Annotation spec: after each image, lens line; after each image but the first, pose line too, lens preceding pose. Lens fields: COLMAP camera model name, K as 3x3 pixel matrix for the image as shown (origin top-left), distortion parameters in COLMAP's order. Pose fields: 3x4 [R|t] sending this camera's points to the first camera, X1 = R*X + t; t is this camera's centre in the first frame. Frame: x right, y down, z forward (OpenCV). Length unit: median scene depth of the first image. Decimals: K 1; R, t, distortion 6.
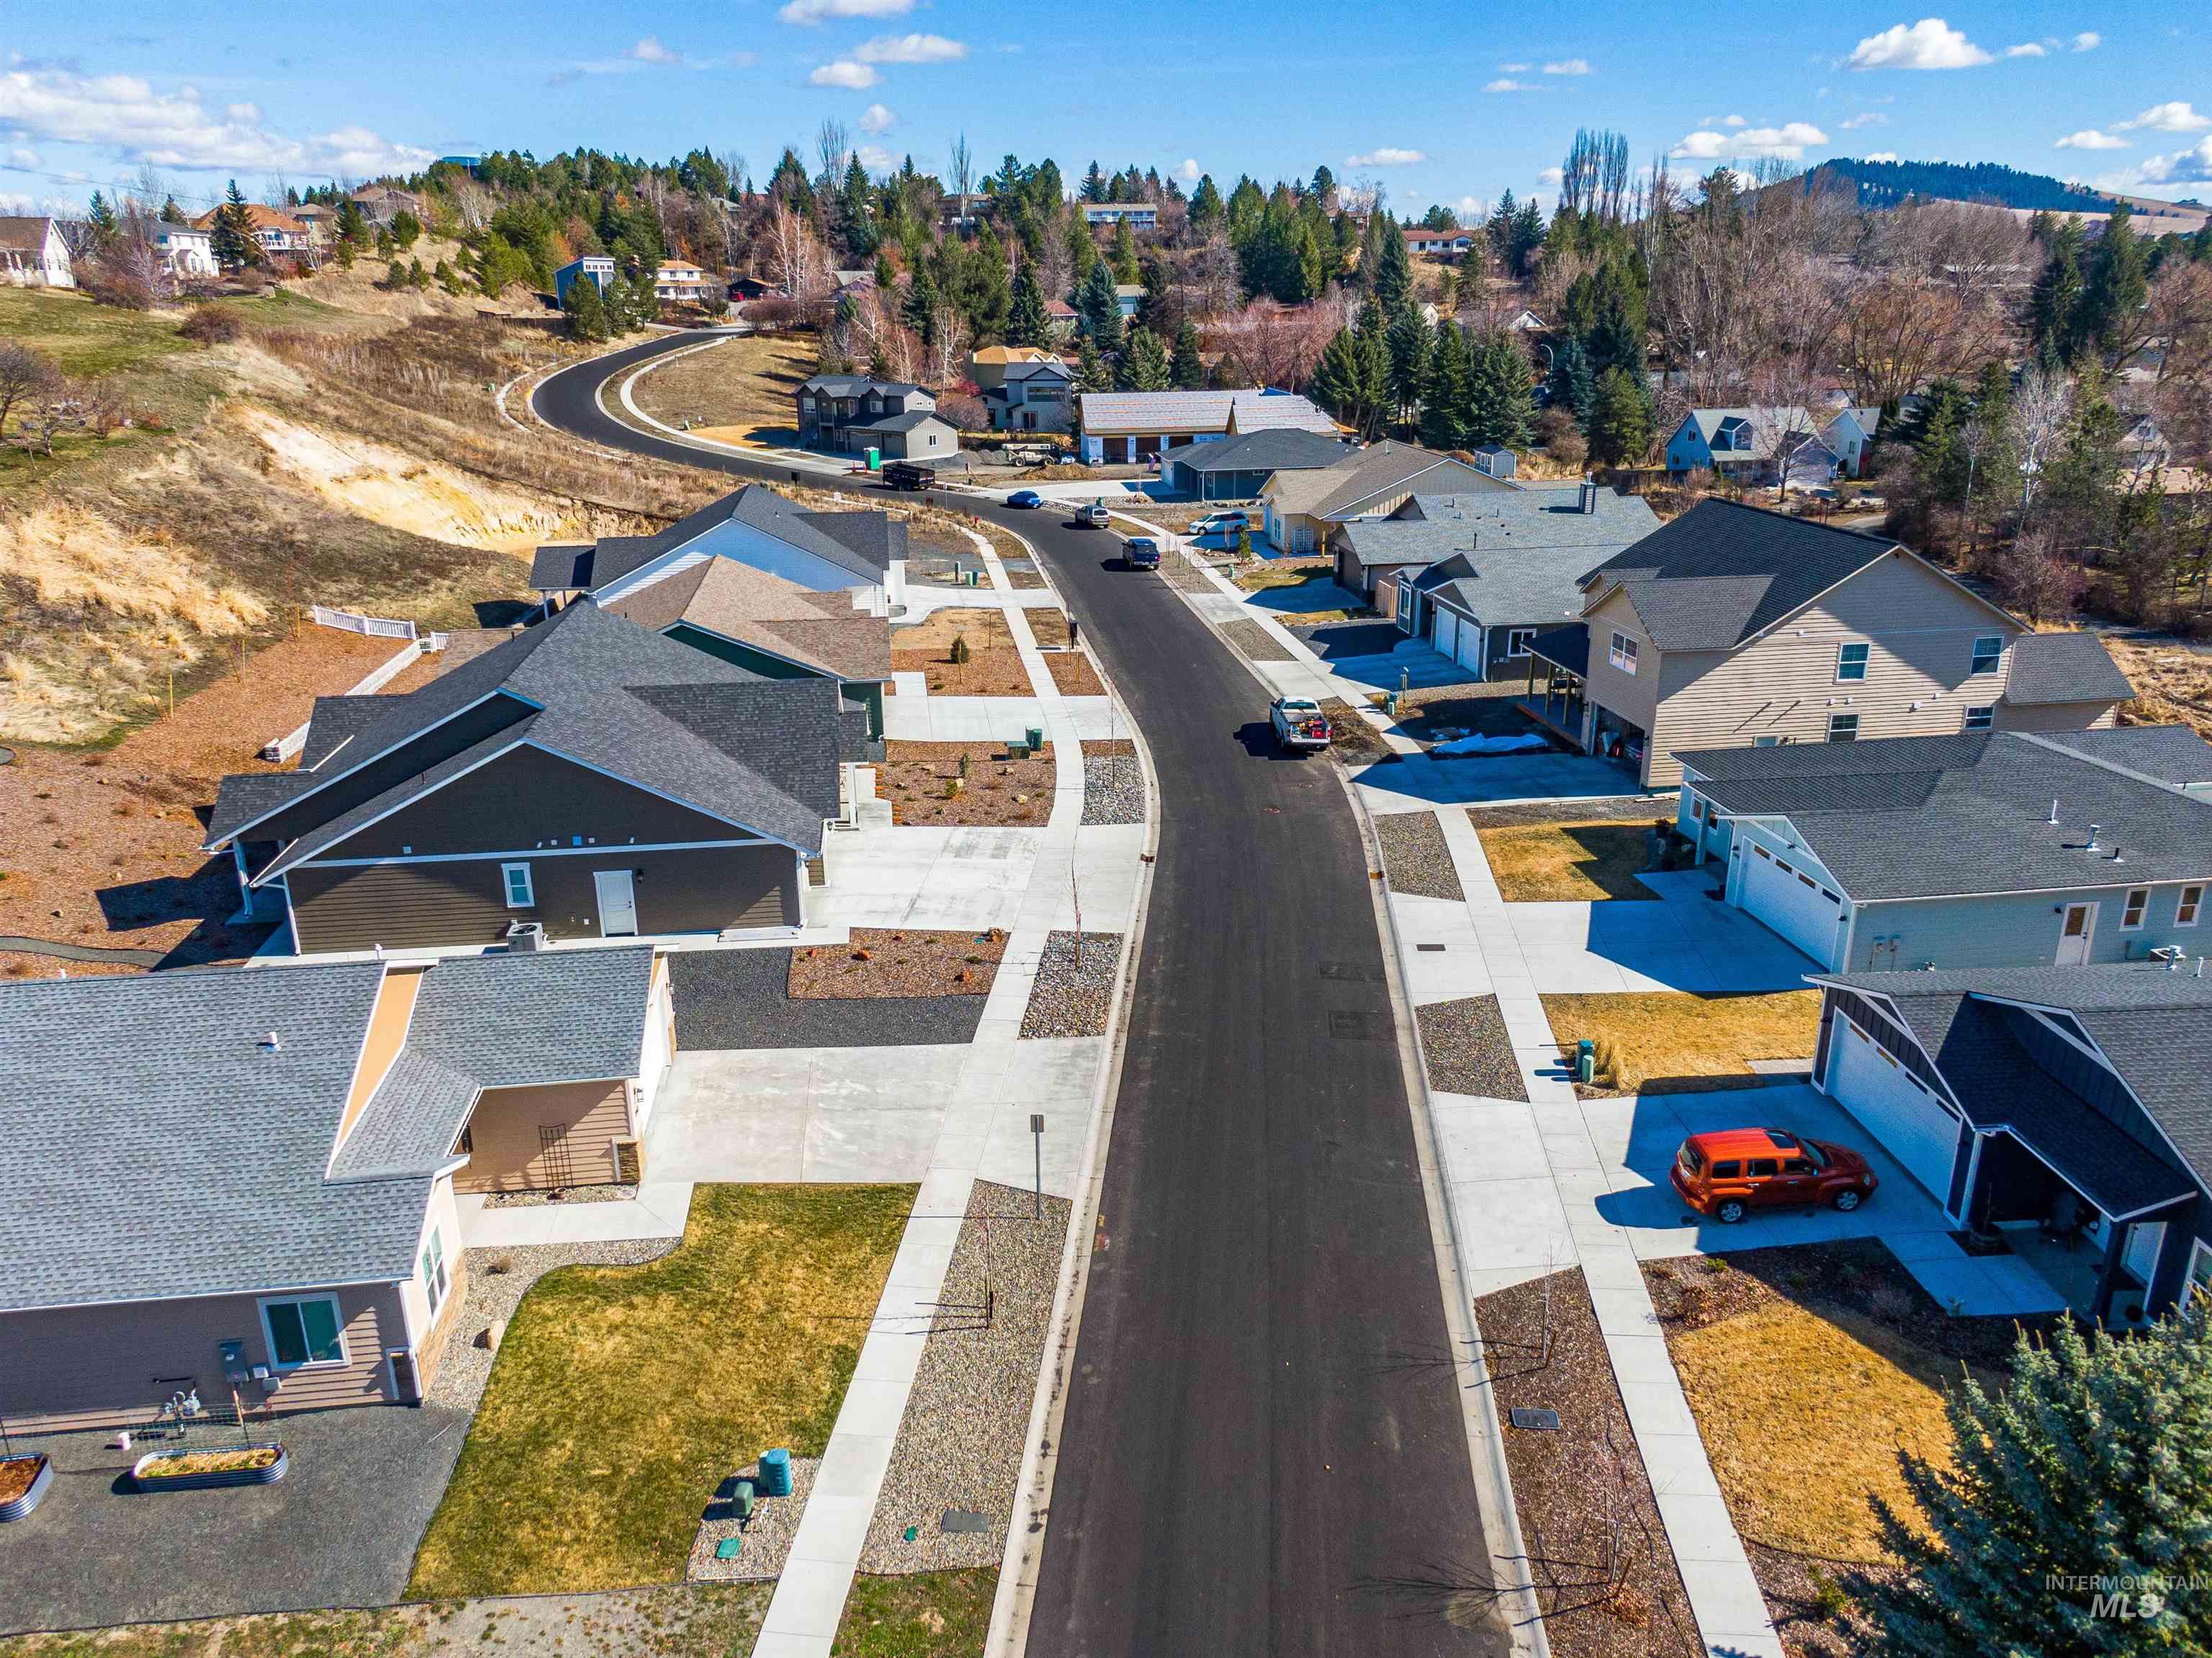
lens RADIAL K [[1569.7, 0, 1103.6], [0, 1569.7, 818.3], [0, 0, 1]] dist [0.046566, -0.069756]
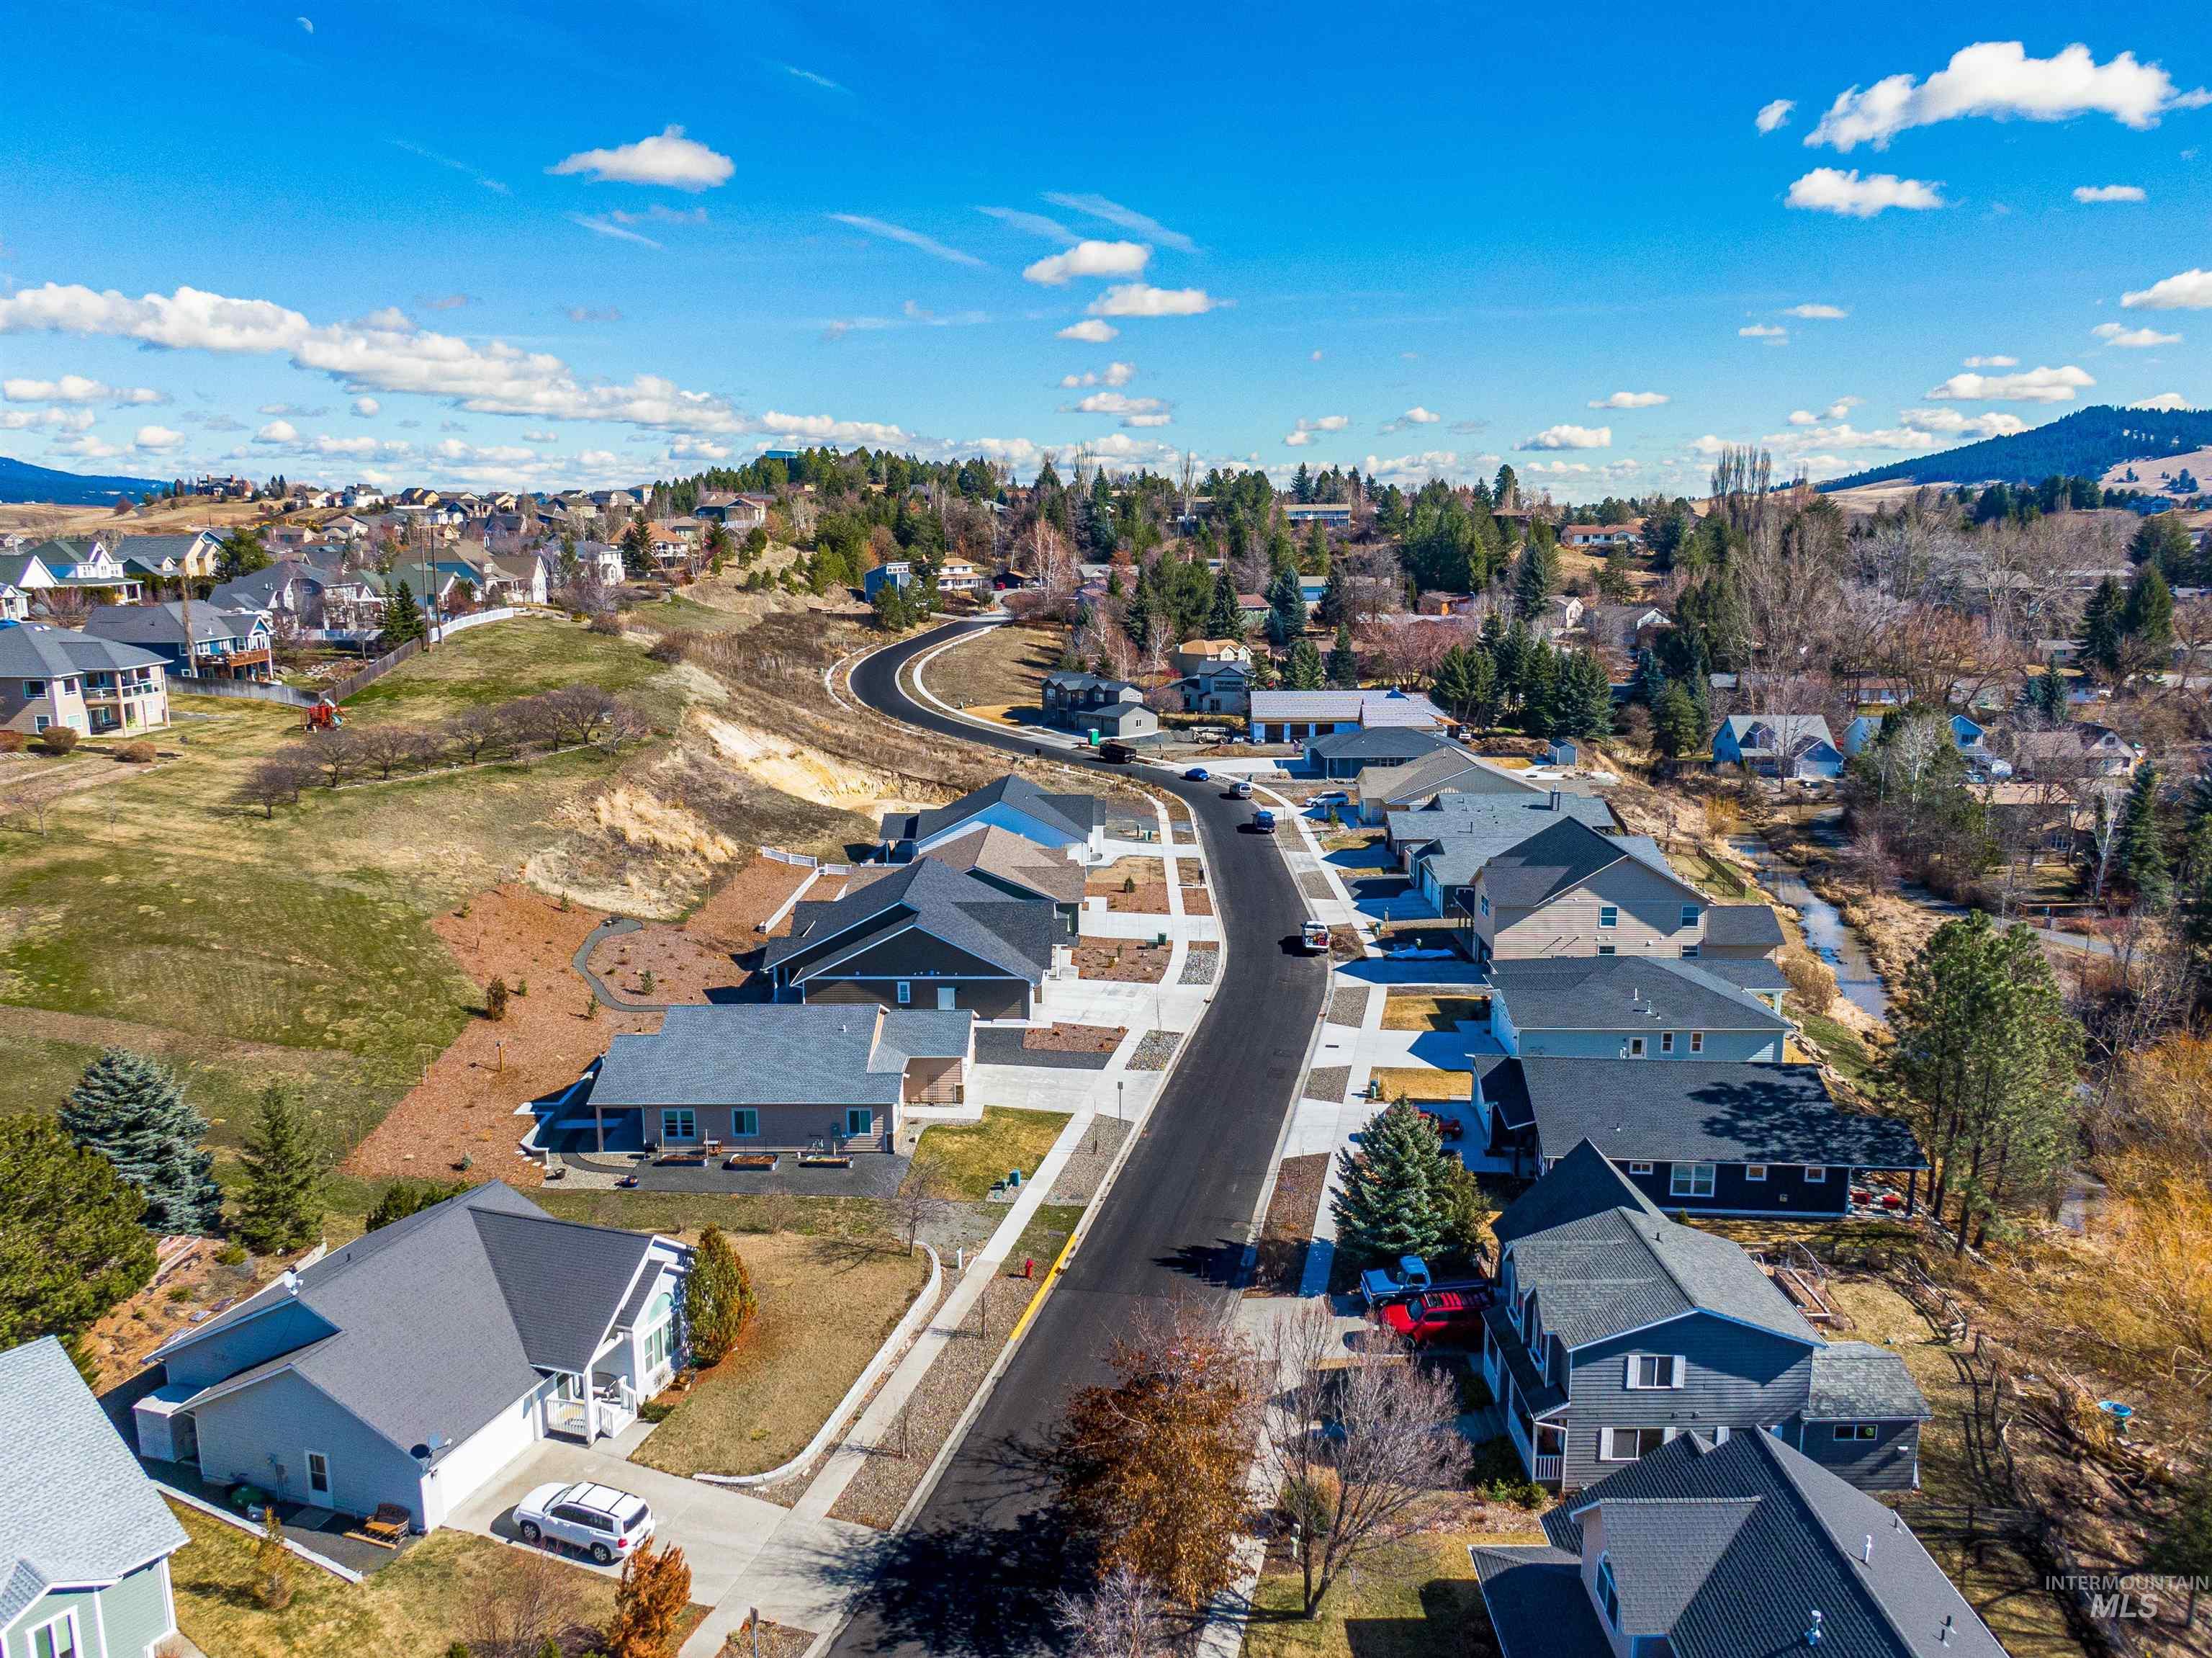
lens RADIAL K [[1569.7, 0, 1114.6], [0, 1569.7, 820.2], [0, 0, 1]] dist [0.046566, -0.069756]
pose [[0.990110, 0.033929, -0.136125, 0.057824], [-0.052185, 0.989759, -0.132871, 0.022820], [0.130223, 0.138661, 0.981741, -0.318883]]
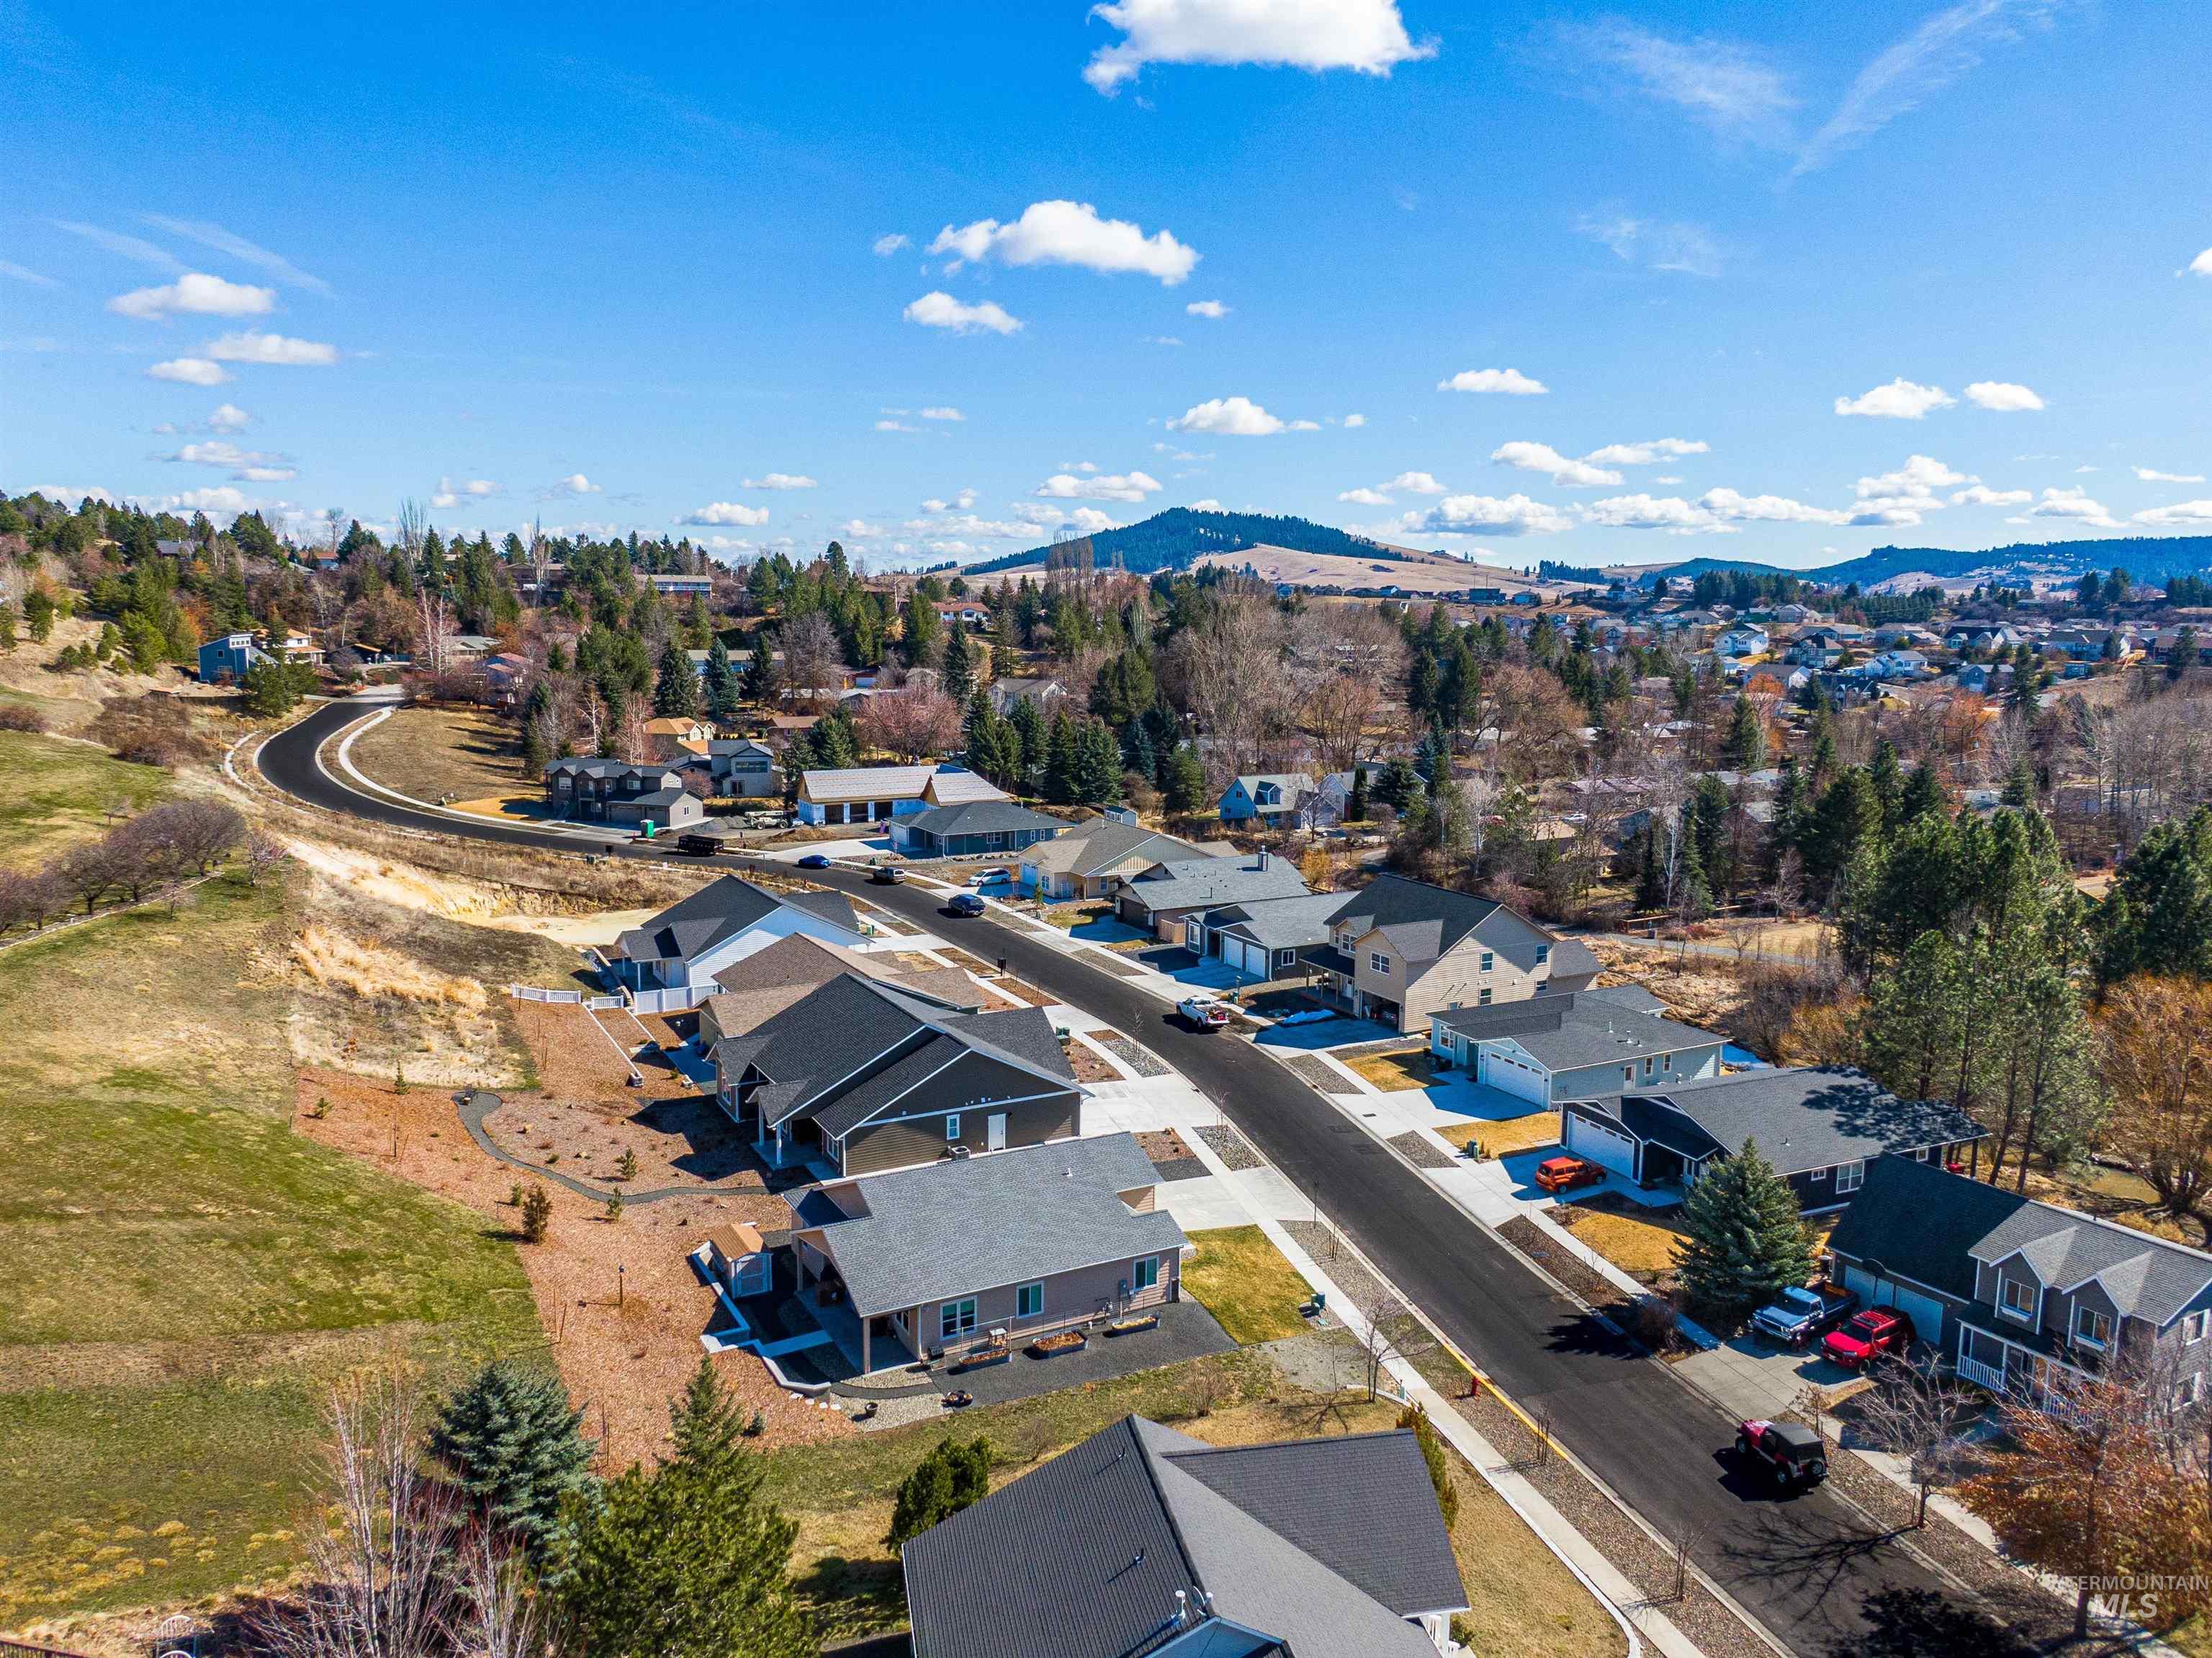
lens RADIAL K [[1569.7, 0, 1119.7], [0, 1569.7, 817.7], [0, 0, 1]] dist [0.046566, -0.069756]
pose [[0.930097, -0.028172, 0.366233, -0.247754], [0.095889, 0.981103, -0.168053, 0.004266], [-0.354578, 0.191423, 0.915222, -0.249088]]
